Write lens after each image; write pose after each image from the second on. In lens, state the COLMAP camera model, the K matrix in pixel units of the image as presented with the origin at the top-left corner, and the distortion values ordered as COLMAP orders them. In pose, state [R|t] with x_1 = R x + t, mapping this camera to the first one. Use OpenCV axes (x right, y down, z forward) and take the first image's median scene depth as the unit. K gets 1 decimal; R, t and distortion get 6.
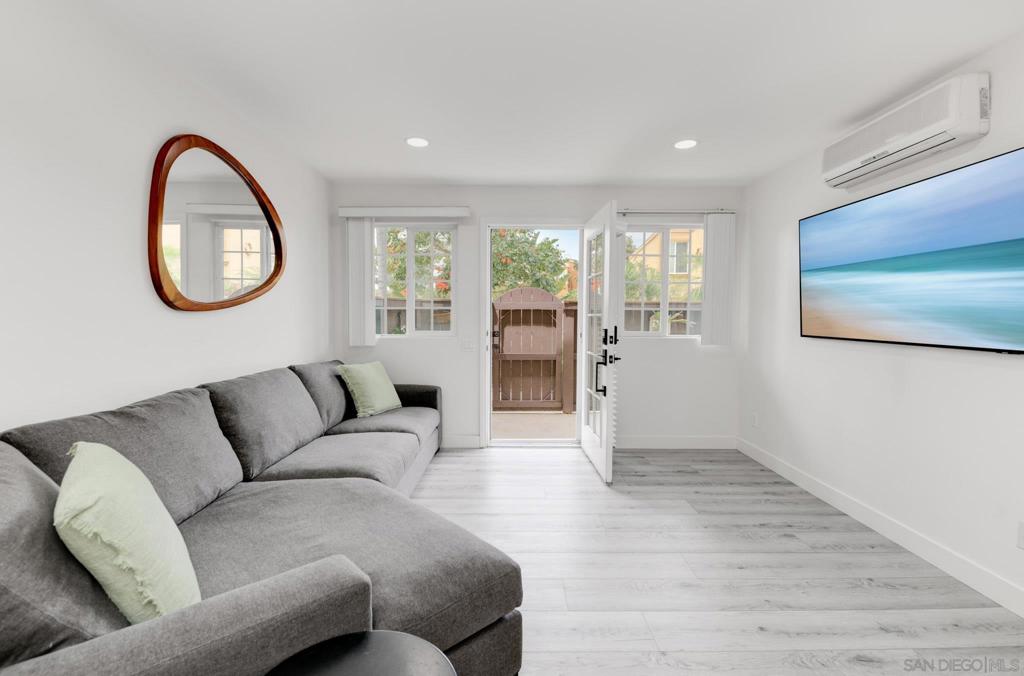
lens RADIAL K [[454.5, 0, 511.9], [0, 454.5, 330.9], [0, 0, 1]] dist [-0.005412, -0.005332]
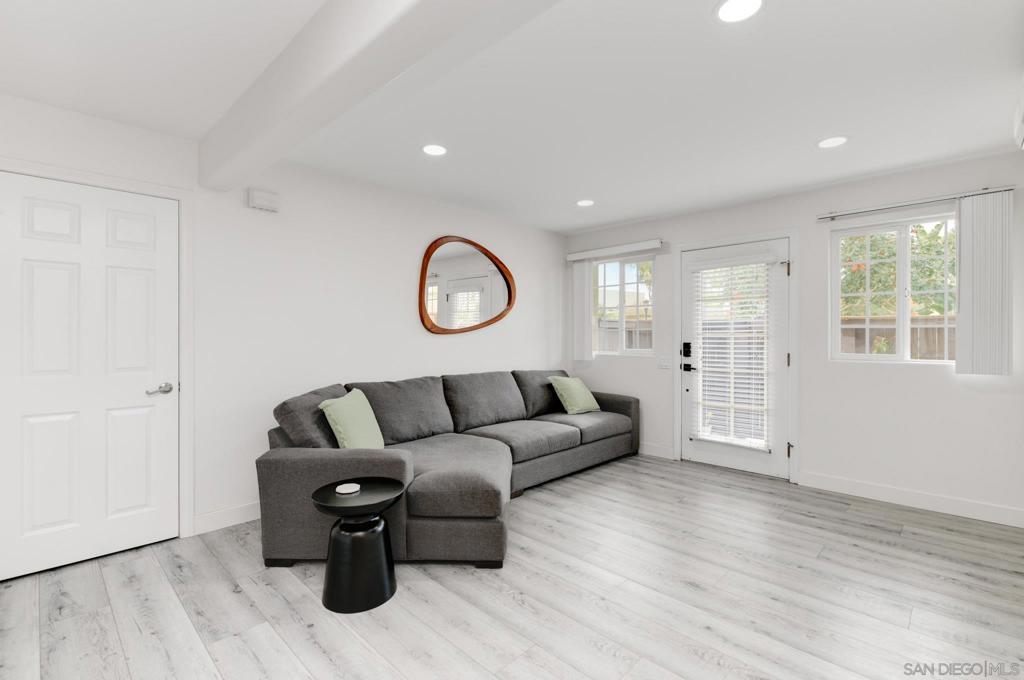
lens RADIAL K [[454.5, 0, 503.6], [0, 454.5, 344.2], [0, 0, 1]] dist [-0.005412, -0.005332]
pose [[0.704008, 0.012663, -0.710080, 0.565141], [-0.022879, 0.999726, -0.004855, -0.000234], [0.709824, 0.019664, 0.704105, -0.070452]]
